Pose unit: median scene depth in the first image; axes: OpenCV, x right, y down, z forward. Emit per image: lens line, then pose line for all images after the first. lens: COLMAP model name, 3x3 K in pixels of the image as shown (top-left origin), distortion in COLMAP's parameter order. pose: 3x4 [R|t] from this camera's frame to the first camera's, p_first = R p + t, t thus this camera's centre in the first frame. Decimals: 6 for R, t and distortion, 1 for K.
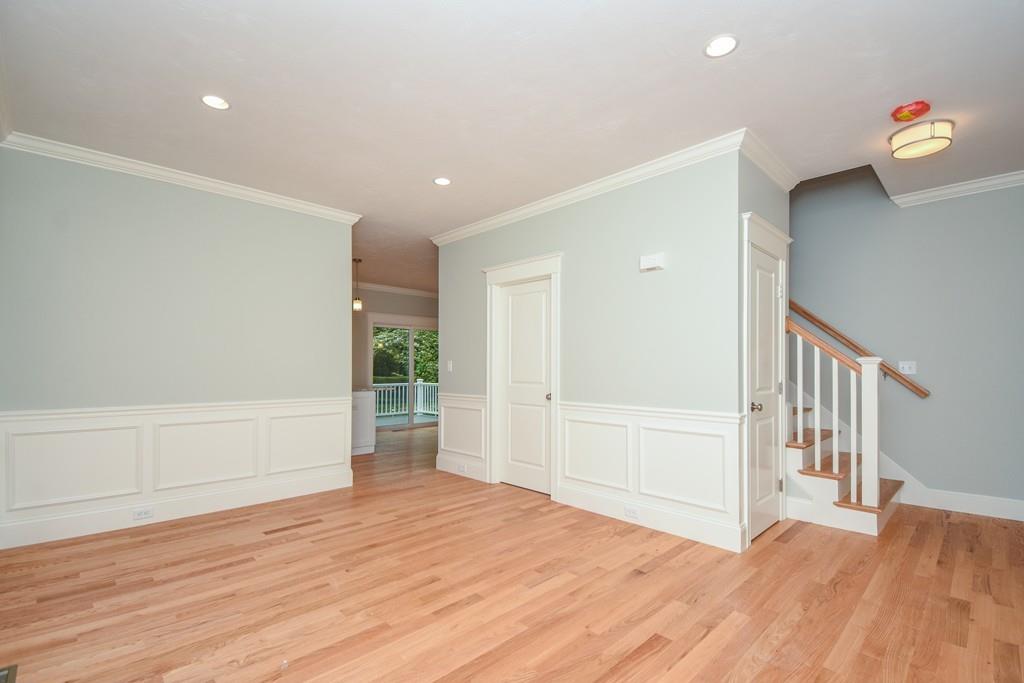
lens RADIAL K [[464.3, 0, 489.6], [0, 464.3, 367.4], [0, 0, 1]] dist [-0.000195, -0.005243]
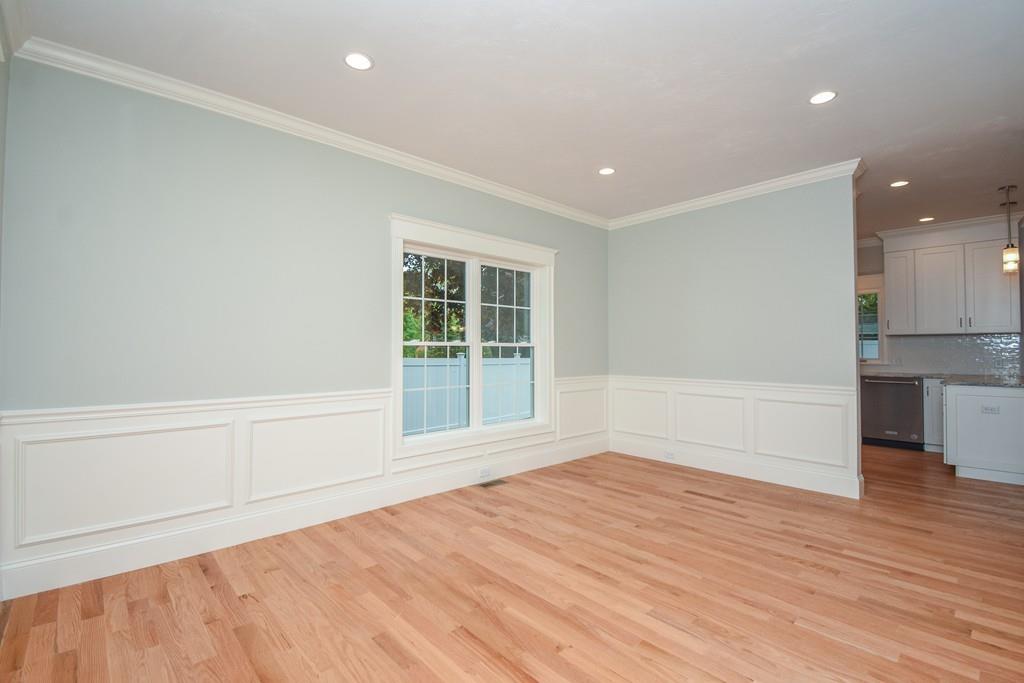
lens RADIAL K [[464.3, 0, 521.0], [0, 464.3, 341.3], [0, 0, 1]] dist [-0.000195, -0.005243]
pose [[-0.002063, -0.016999, -0.999853, 0.746893], [0.000525, 0.999855, -0.017000, -0.006158], [0.999998, -0.000560, -0.002054, 0.611164]]
